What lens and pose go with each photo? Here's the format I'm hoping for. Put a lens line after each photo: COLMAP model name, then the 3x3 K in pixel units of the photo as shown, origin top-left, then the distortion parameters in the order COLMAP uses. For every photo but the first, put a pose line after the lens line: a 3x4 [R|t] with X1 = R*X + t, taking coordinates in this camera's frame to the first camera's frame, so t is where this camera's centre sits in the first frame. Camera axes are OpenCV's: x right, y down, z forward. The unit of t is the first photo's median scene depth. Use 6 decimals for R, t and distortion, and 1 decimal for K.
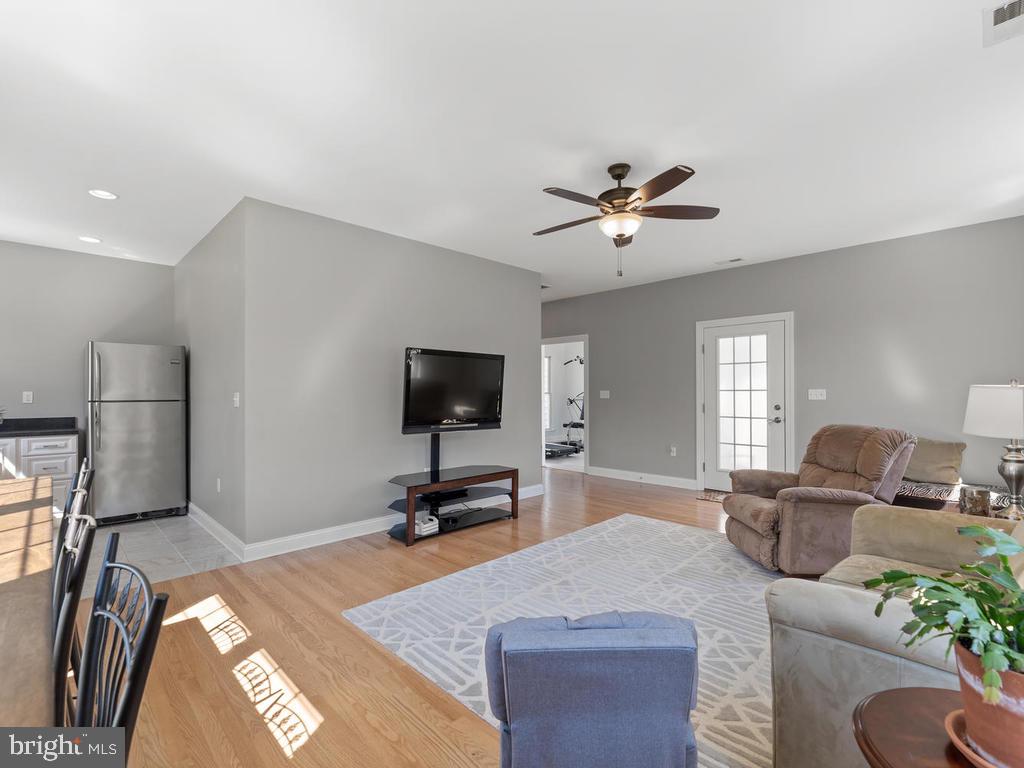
lens RADIAL K [[461.4, 0, 499.6], [0, 461.4, 392.1], [0, 0, 1]] dist [0.004029, -0.000370]
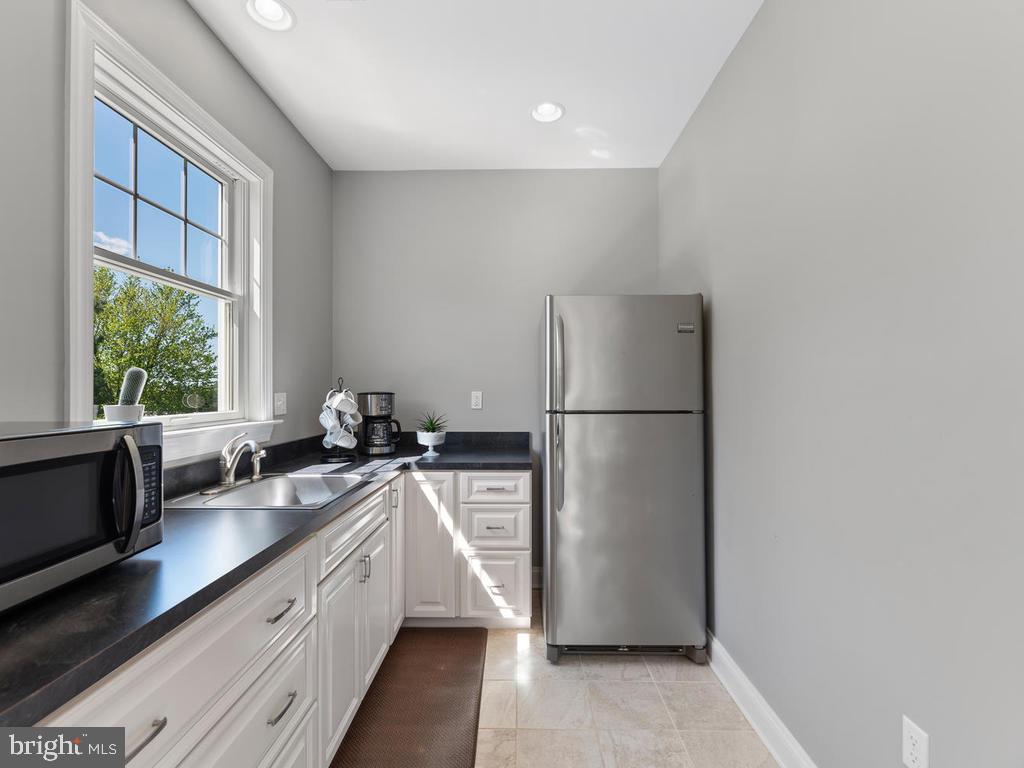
lens RADIAL K [[461.4, 0, 512.9], [0, 461.4, 388.1], [0, 0, 1]] dist [0.004029, -0.000370]
pose [[0.702458, 0.001025, -0.711724, -0.517639], [0.000592, 0.999998, 0.002024, -0.006805], [0.711725, -0.001843, 0.702456, 0.578139]]
